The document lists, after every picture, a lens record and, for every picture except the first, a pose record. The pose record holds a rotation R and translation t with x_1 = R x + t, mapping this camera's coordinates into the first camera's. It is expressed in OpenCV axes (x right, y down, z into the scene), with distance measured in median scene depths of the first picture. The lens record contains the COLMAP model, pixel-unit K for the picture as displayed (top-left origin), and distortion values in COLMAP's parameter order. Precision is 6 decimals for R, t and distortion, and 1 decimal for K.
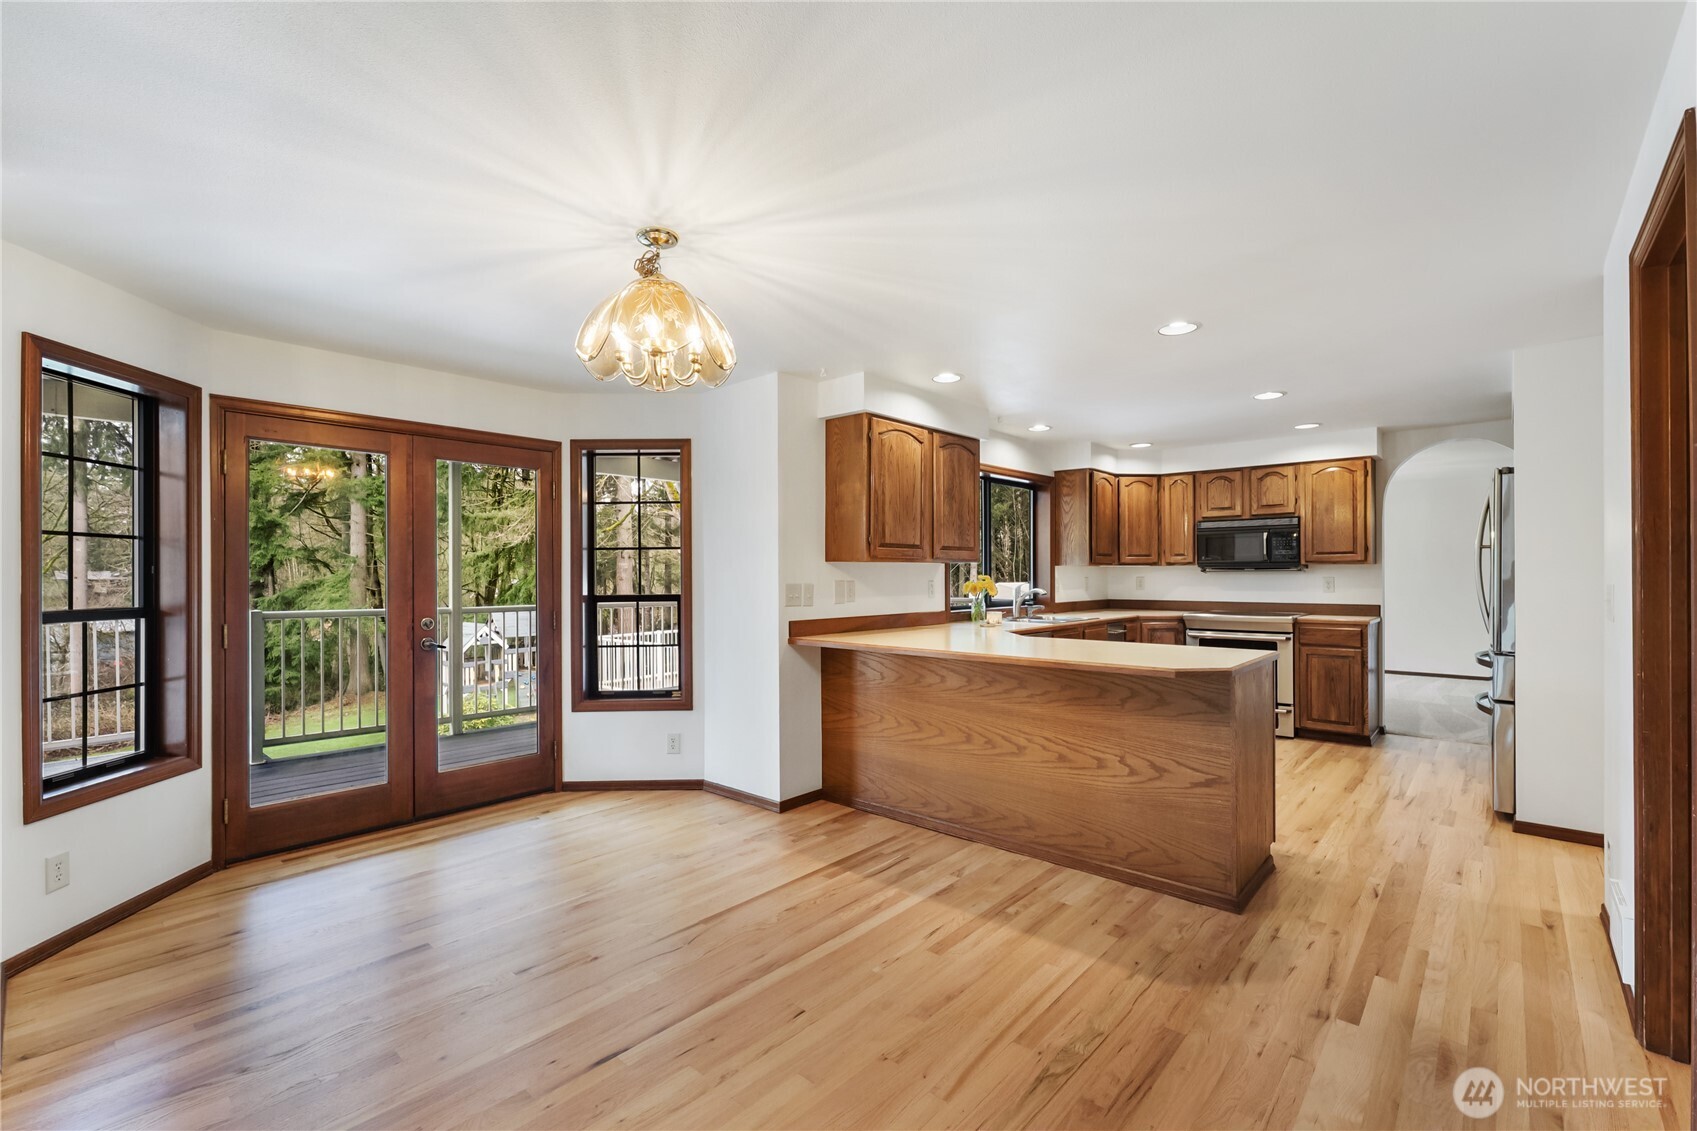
lens RADIAL K [[735.8, 0, 843.5], [0, 735.8, 566.0], [0, 0, 1]] dist [-0.015051, 0.000467]
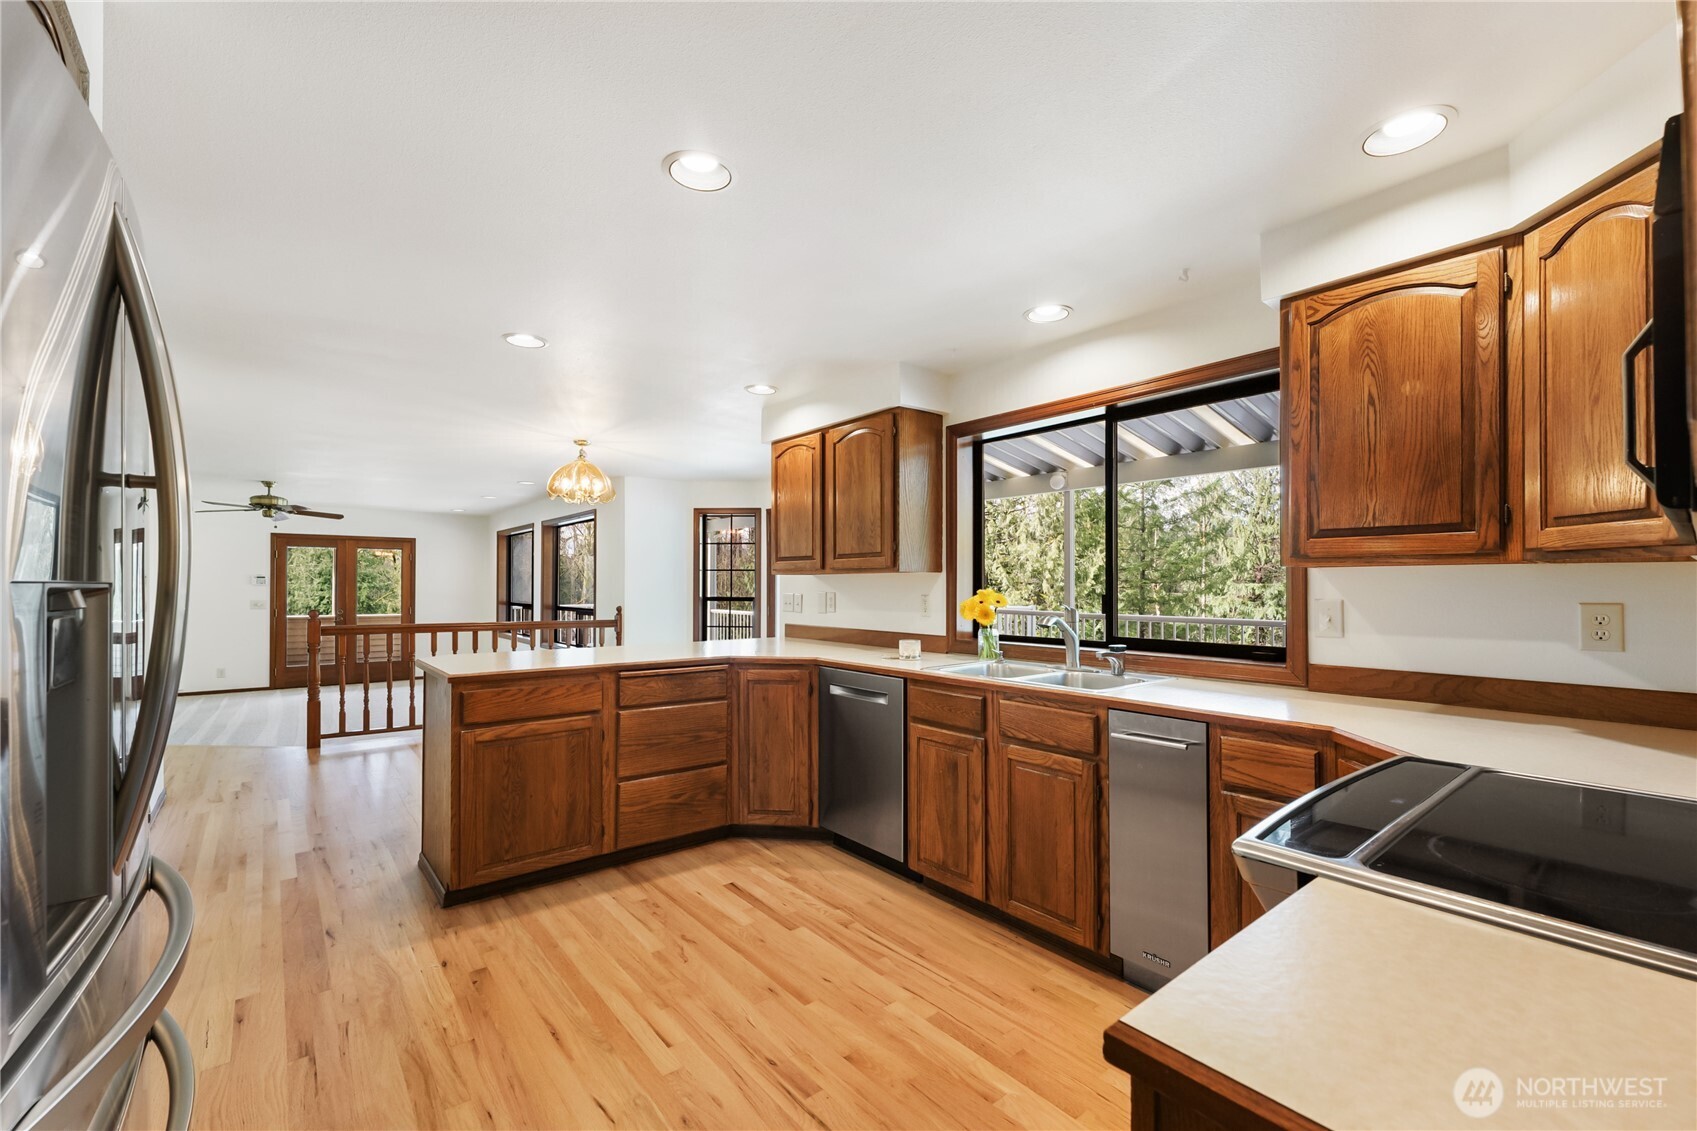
lens RADIAL K [[690.8, 0, 839.2], [0, 690.8, 579.1], [0, 0, 1]] dist [-0.008267, -0.000281]
pose [[-0.142115, -0.007531, -0.989822, 0.985530], [0.007873, 0.999931, -0.008738, 0.009886], [0.989819, -0.009035, -0.142046, 1.158743]]
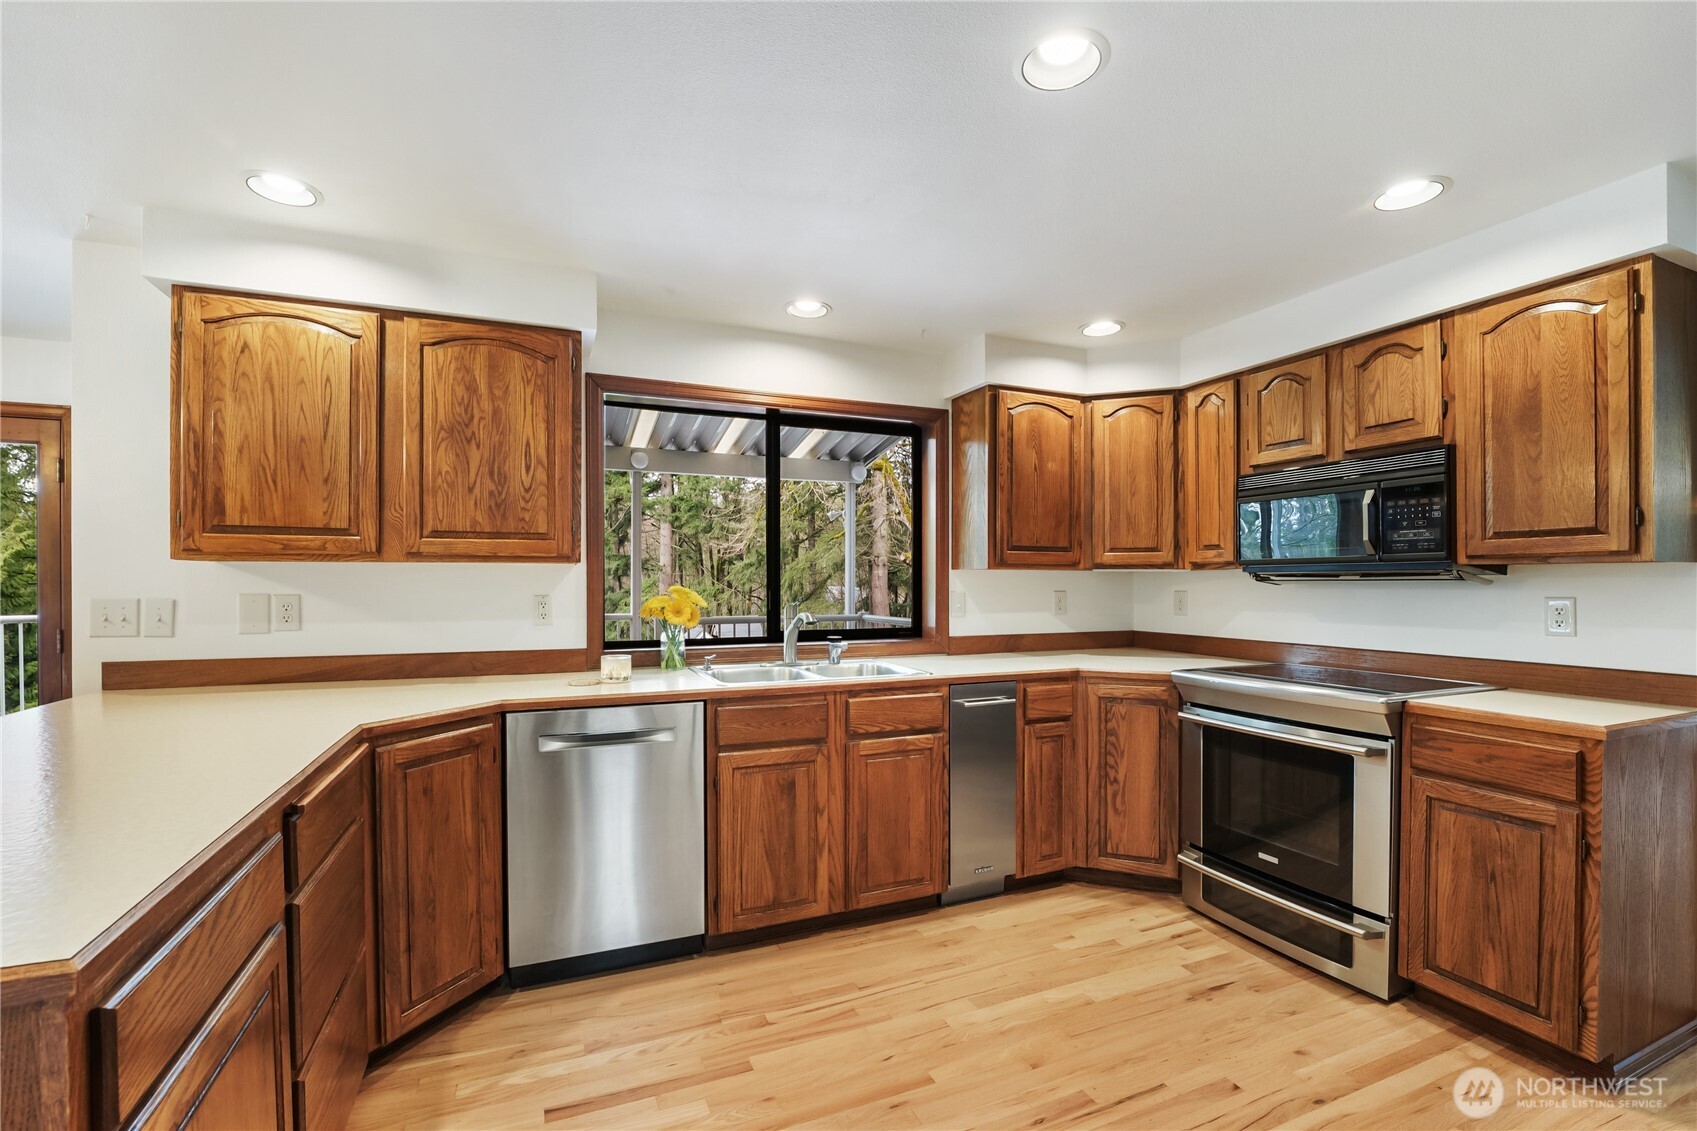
lens RADIAL K [[743.1, 0, 830.8], [0, 743.1, 581.1], [0, 0, 1]] dist [-0.023877, -0.000804]
pose [[0.909176, 0.004250, -0.416390, 0.641509], [-0.000038, 0.999949, 0.010123, 0.003988], [0.416412, -0.009188, 0.909130, 0.660055]]
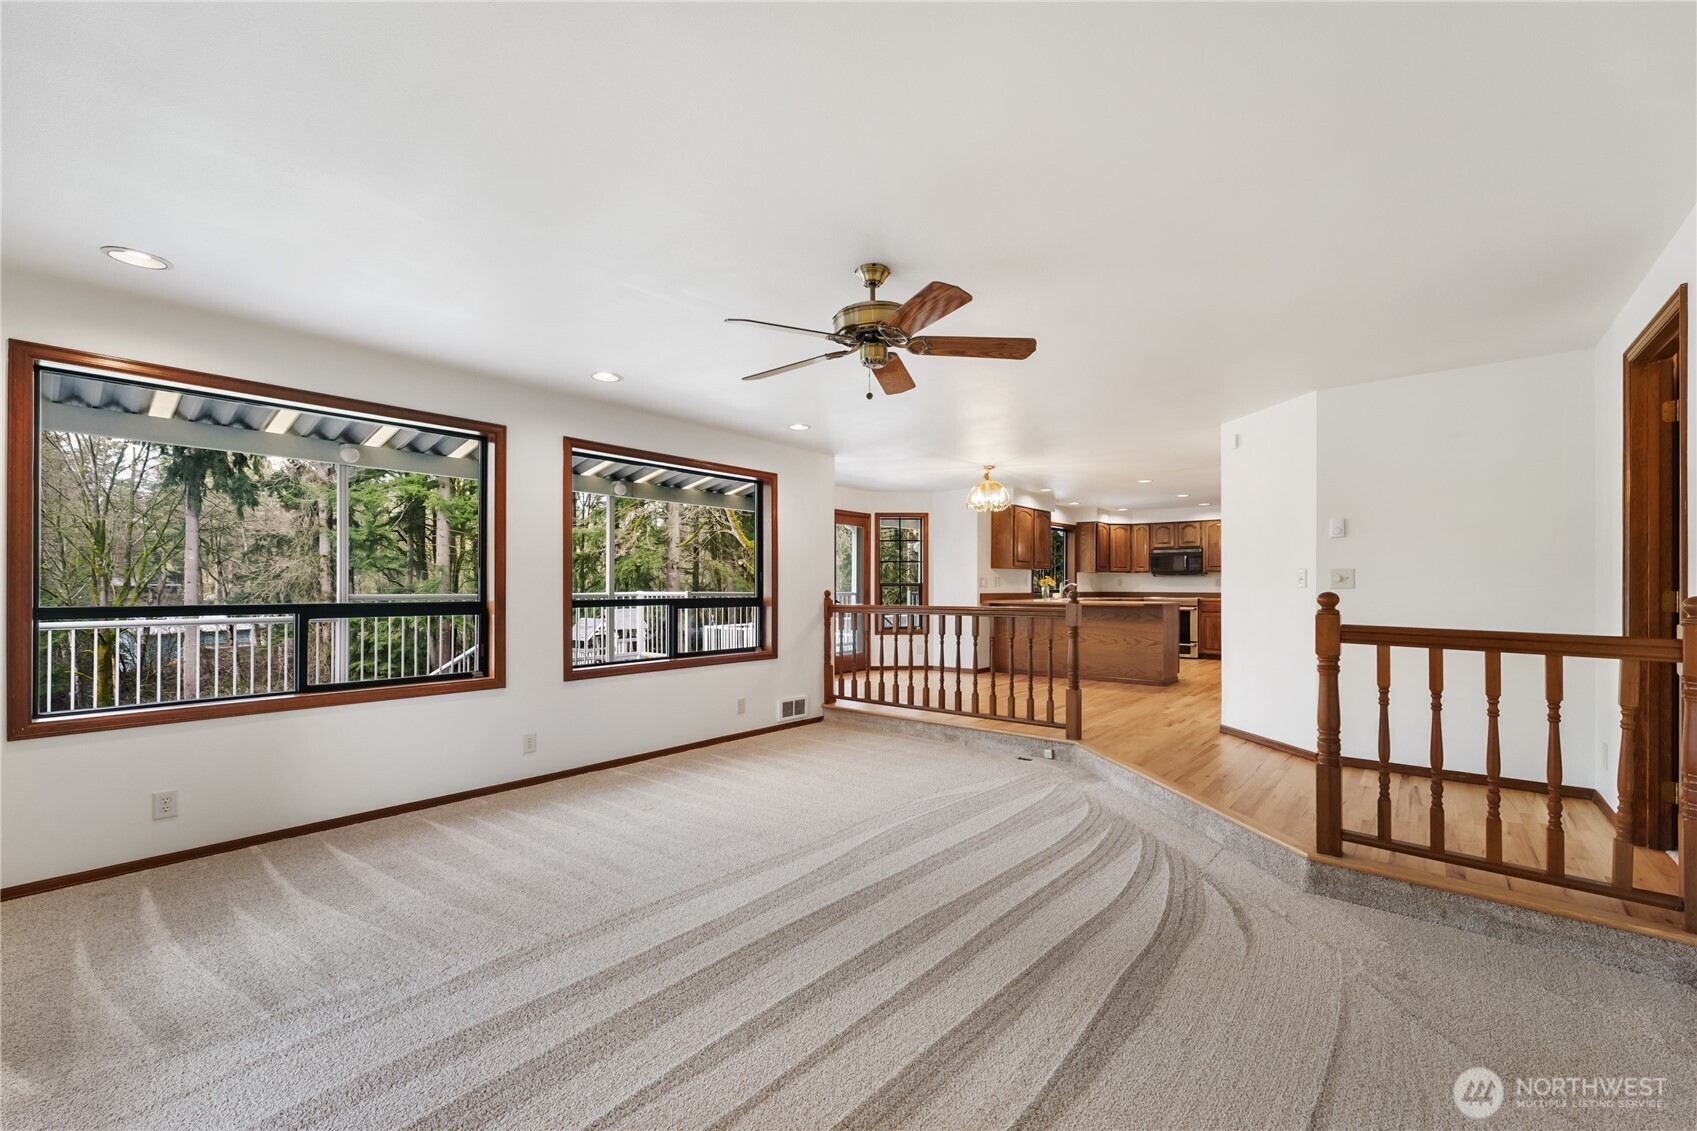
lens RADIAL K [[690.8, 0, 851.9], [0, 690.8, 574.8], [0, 0, 1]] dist [-0.008267, -0.000281]
pose [[0.999175, 0.007223, 0.039965, -0.528001], [-0.007001, 0.999959, -0.005693, 0.028964], [-0.040005, 0.005409, 0.999185, -1.095476]]
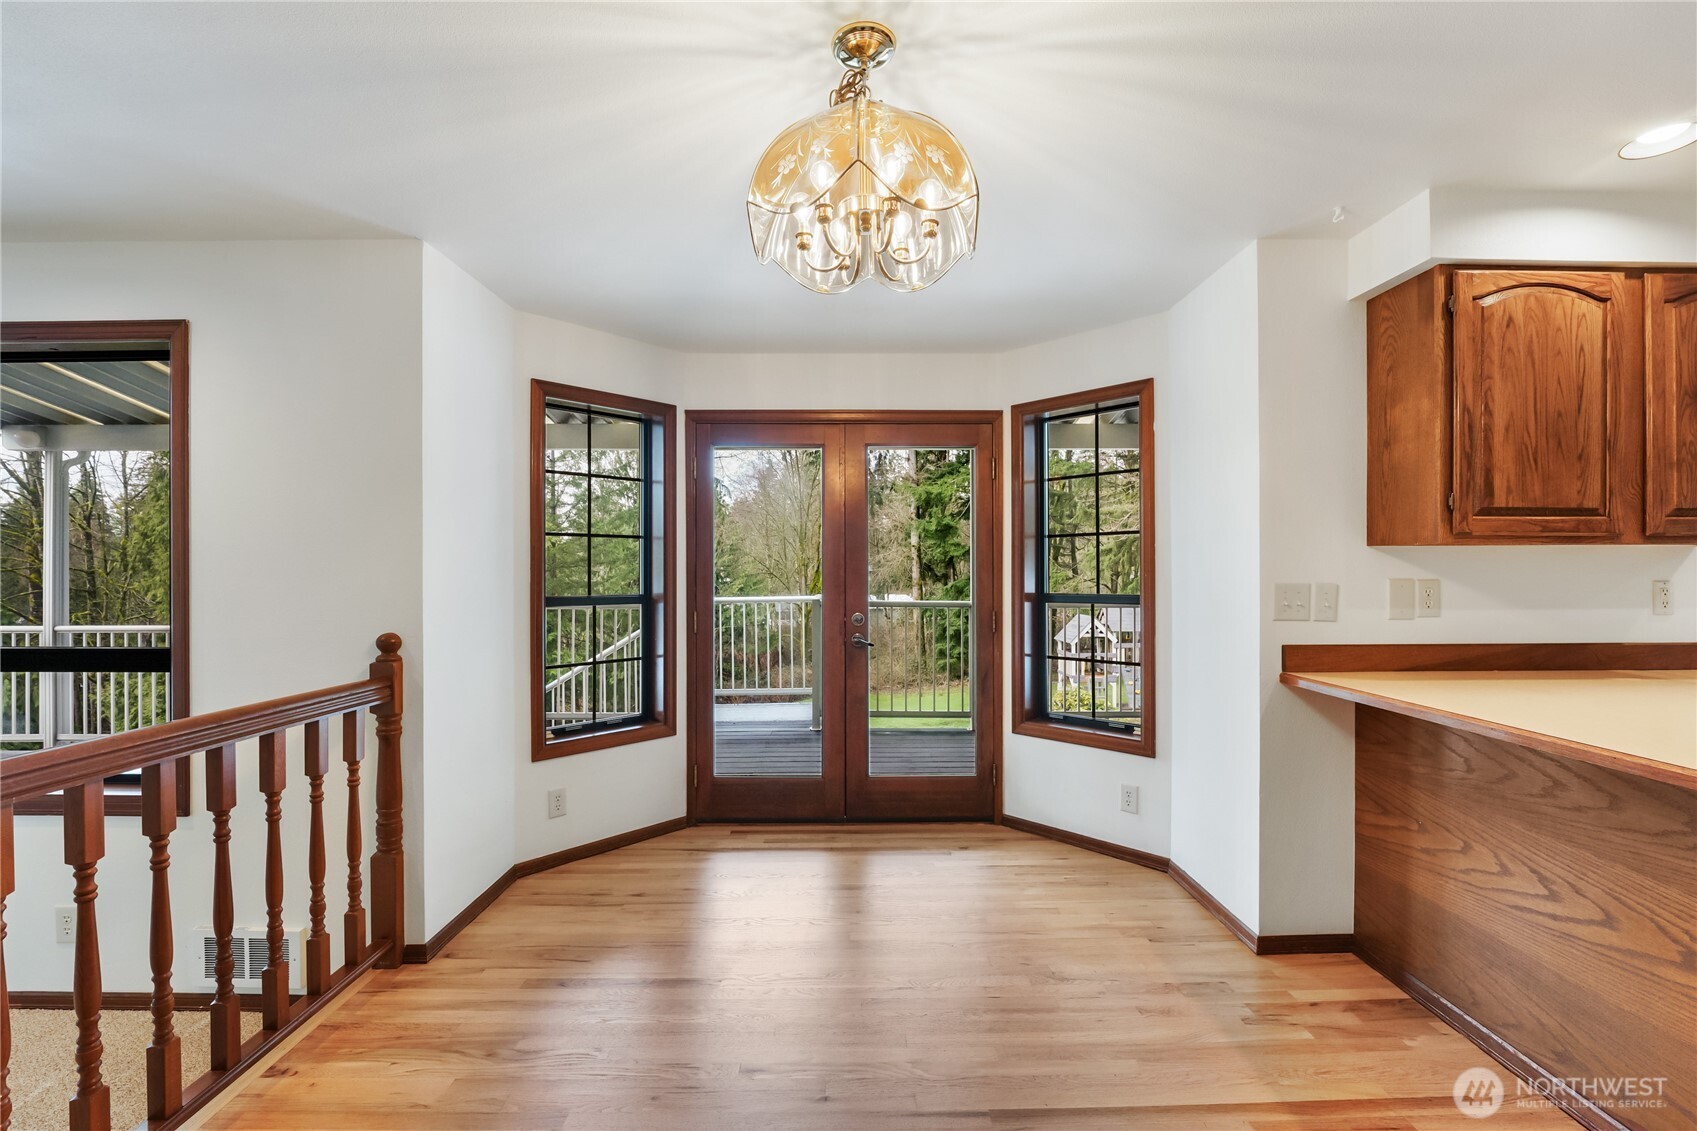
lens RADIAL K [[735.8, 0, 853.1], [0, 735.8, 567.3], [0, 0, 1]] dist [-0.015051, 0.000467]
pose [[0.680181, 0.000166, -0.733044, 0.118448], [0.007152, 0.999951, 0.006863, 0.003983], [0.733009, -0.009911, 0.680147, 0.302952]]
